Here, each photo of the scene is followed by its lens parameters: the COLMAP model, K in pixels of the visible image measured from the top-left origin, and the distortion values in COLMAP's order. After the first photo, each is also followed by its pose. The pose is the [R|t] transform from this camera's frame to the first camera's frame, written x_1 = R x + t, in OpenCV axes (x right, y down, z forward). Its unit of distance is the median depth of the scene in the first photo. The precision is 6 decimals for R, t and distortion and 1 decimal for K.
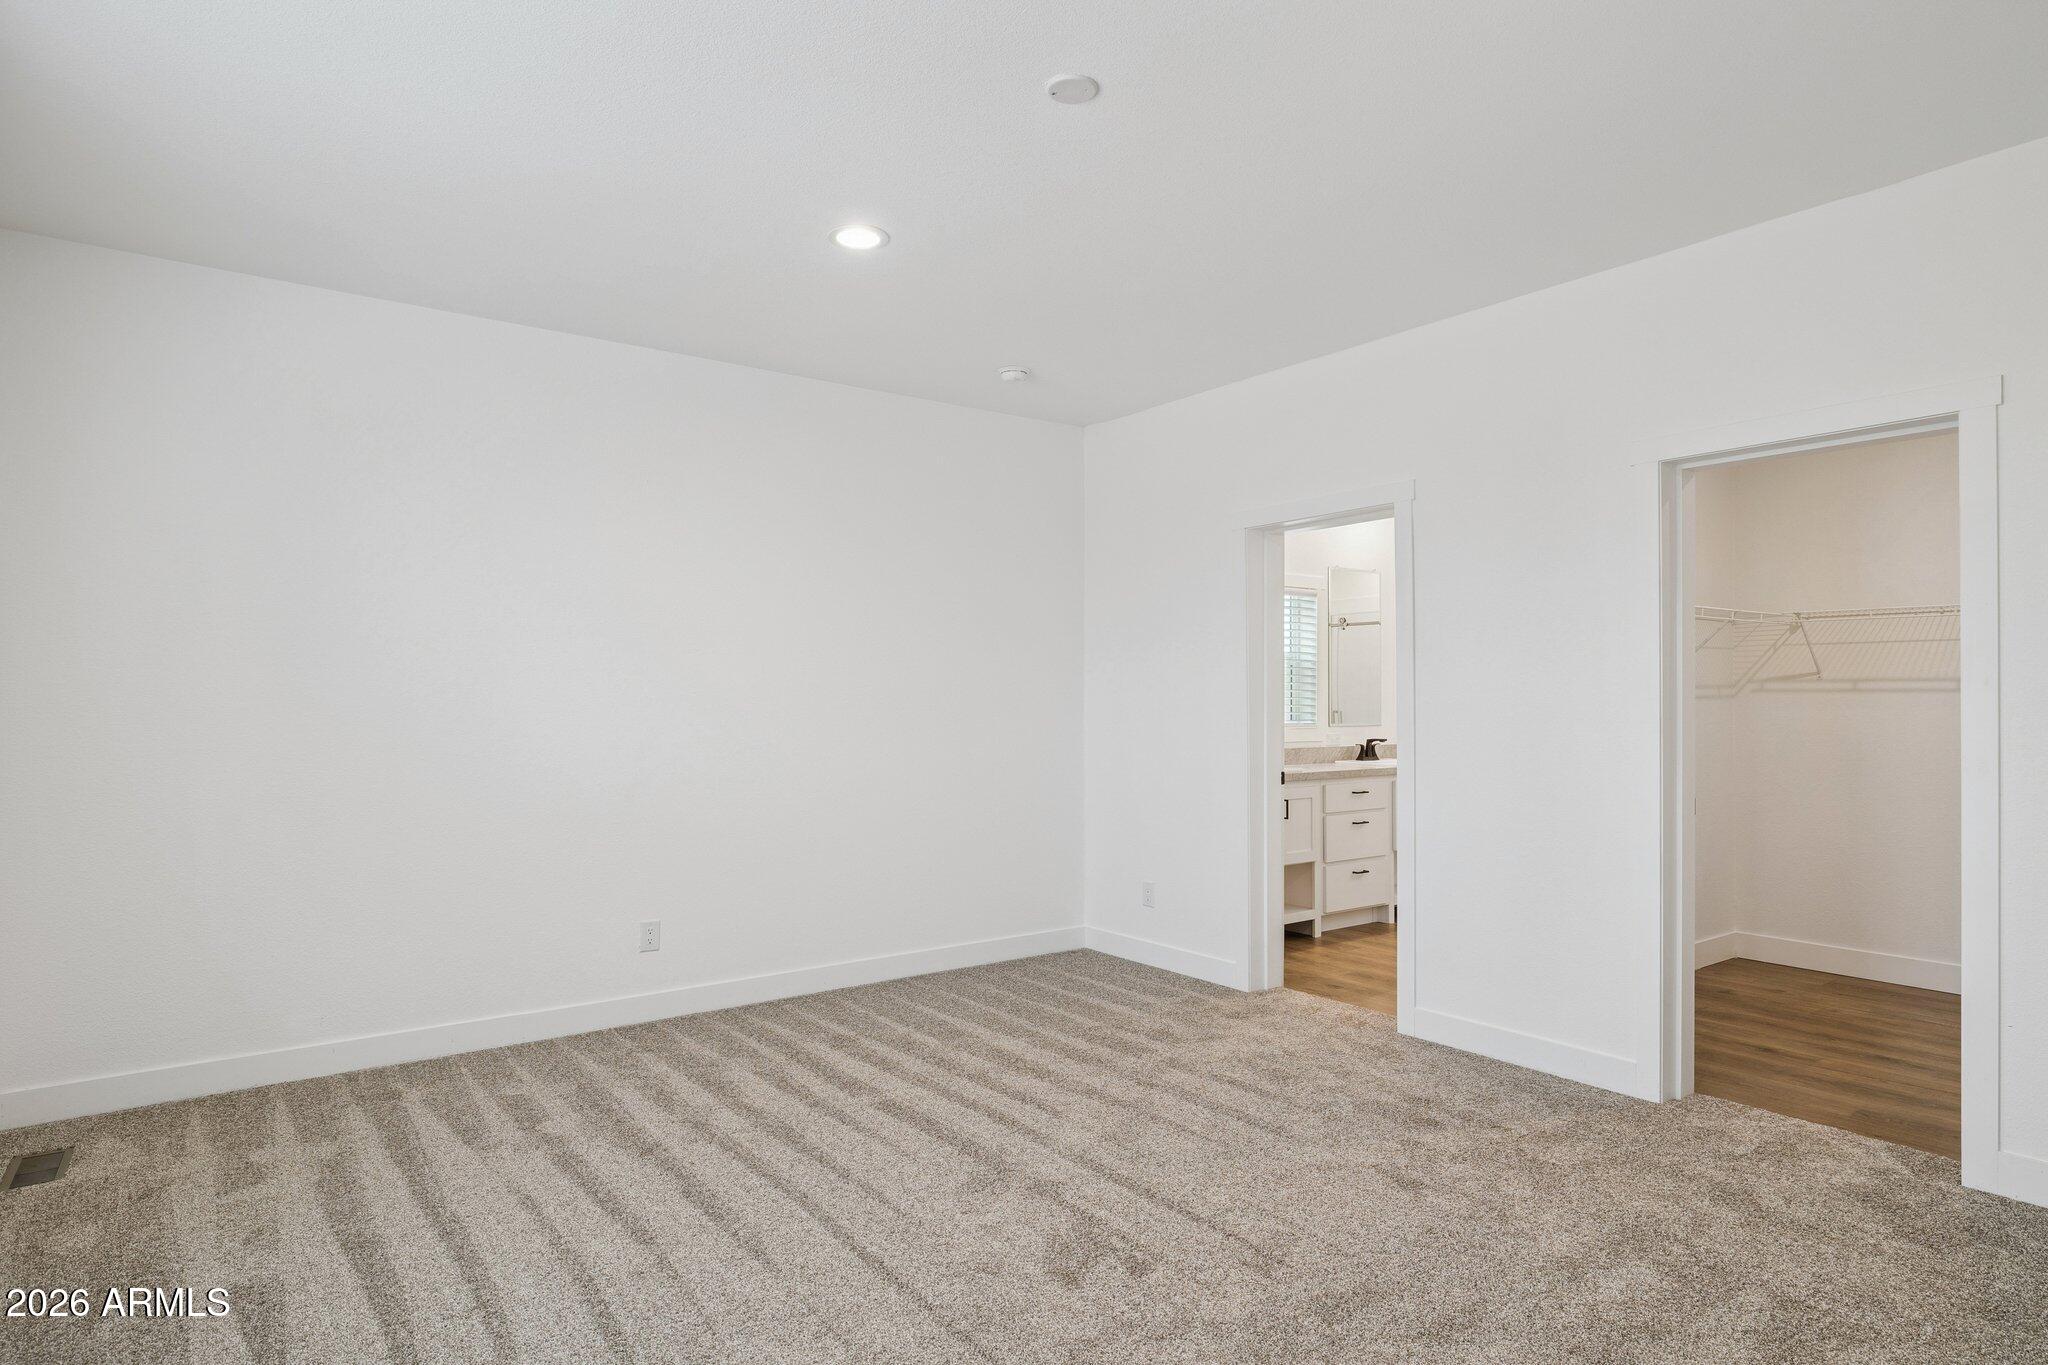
lens RADIAL K [[1153.9, 0, 1013.2], [0, 1153.9, 690.2], [0, 0, 1]] dist [-0.004510, -0.000141]
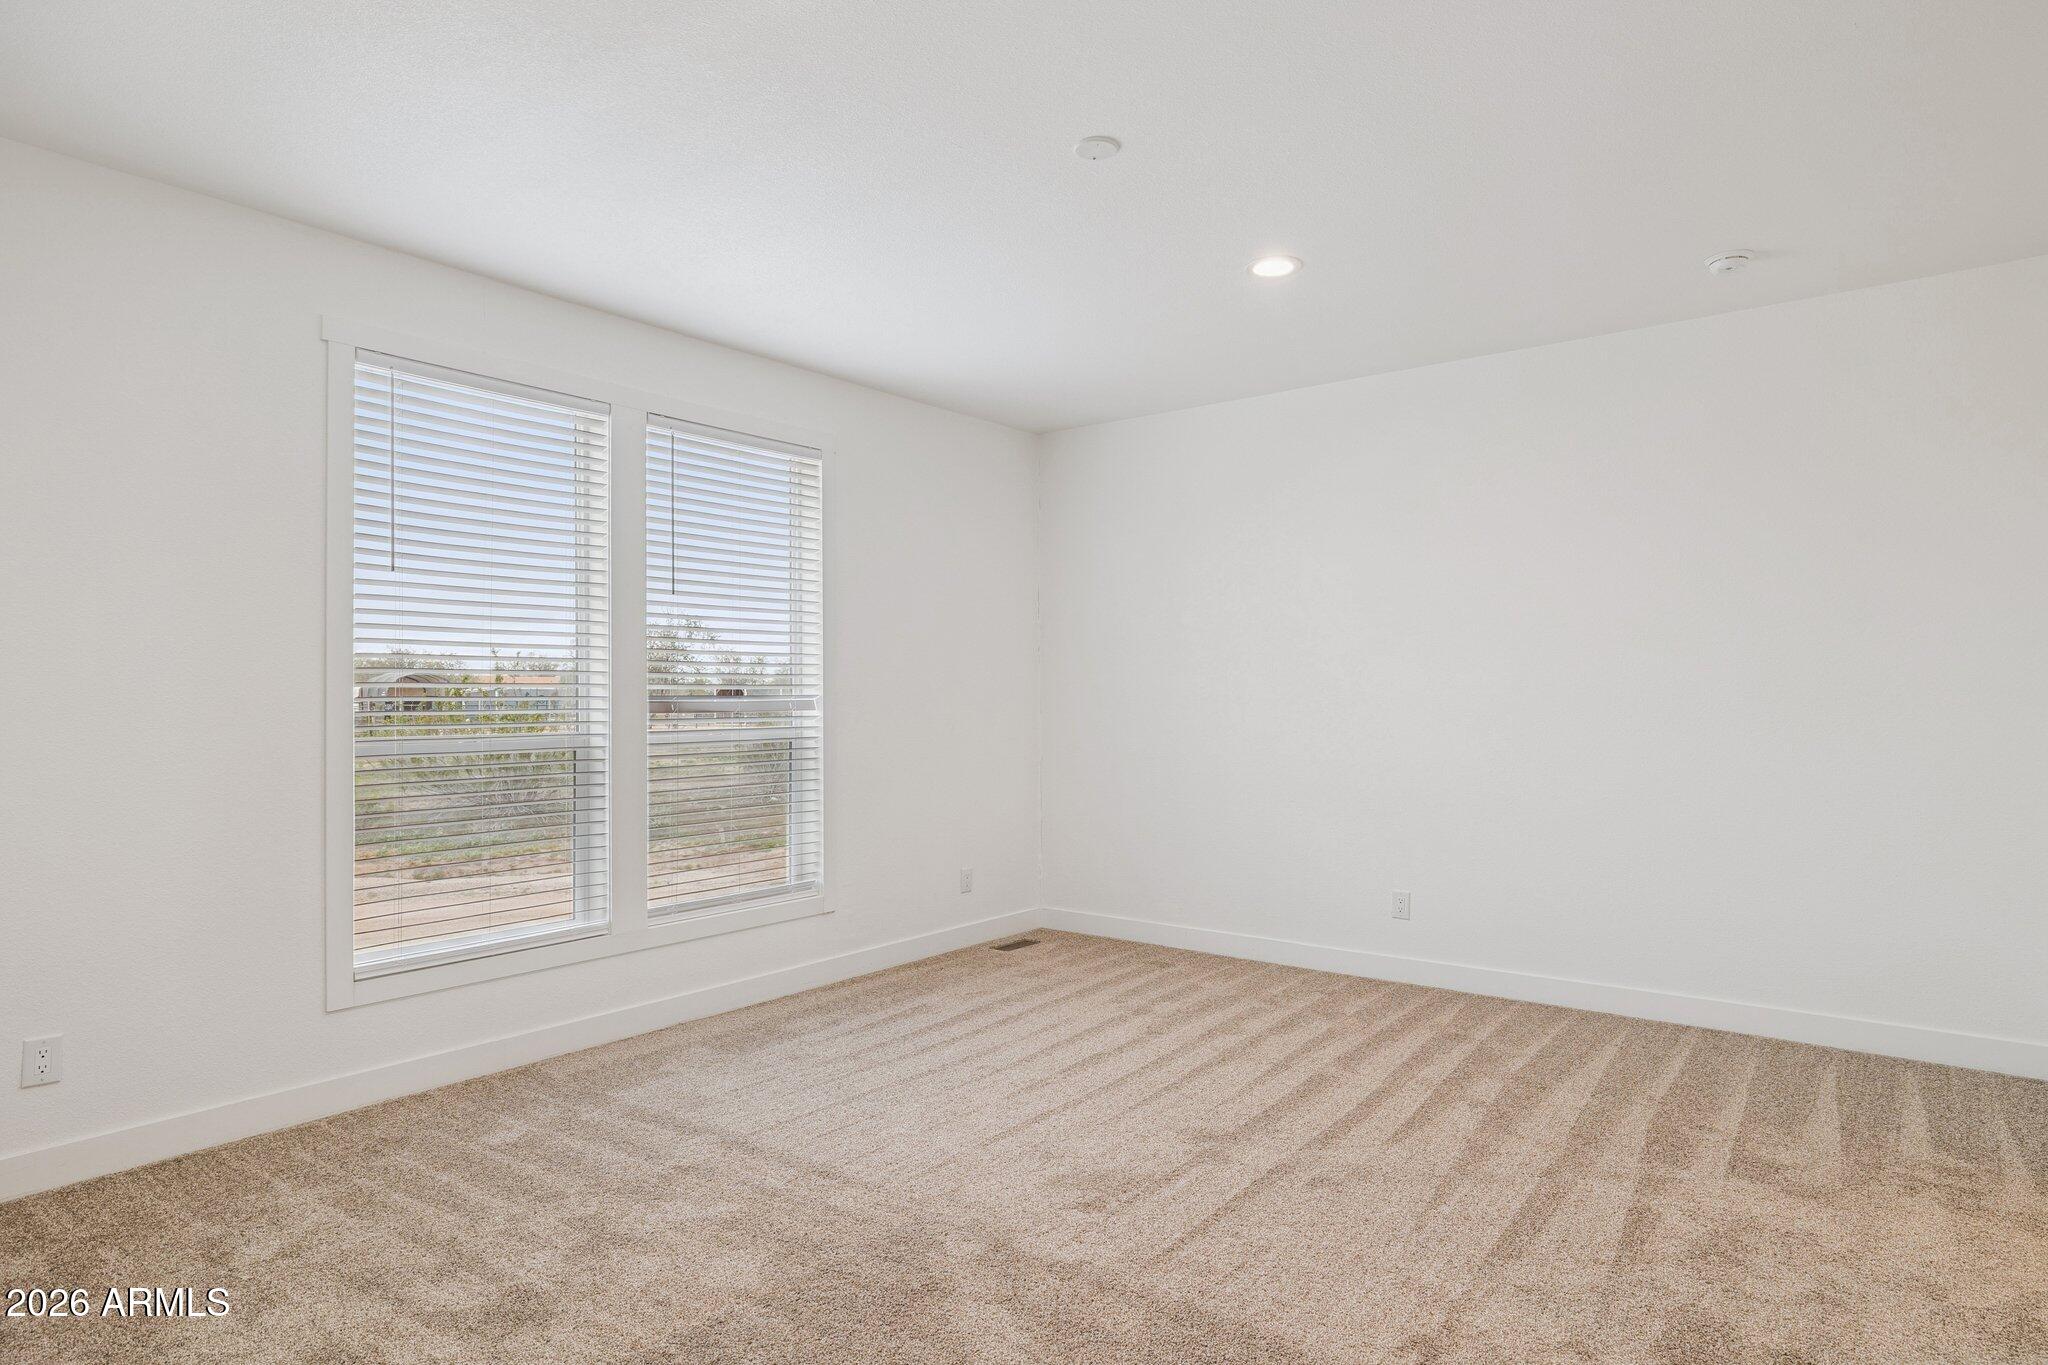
lens RADIAL K [[1201.6, 0, 1046.7], [0, 1201.6, 682.8], [0, 0, 1]] dist [0.003995, 0.001159]
pose [[0.250303, -0.009146, -0.968124, 0.845491], [0.014097, 0.999884, -0.005801, 0.007944], [0.968065, -0.012196, 0.250403, 0.477747]]
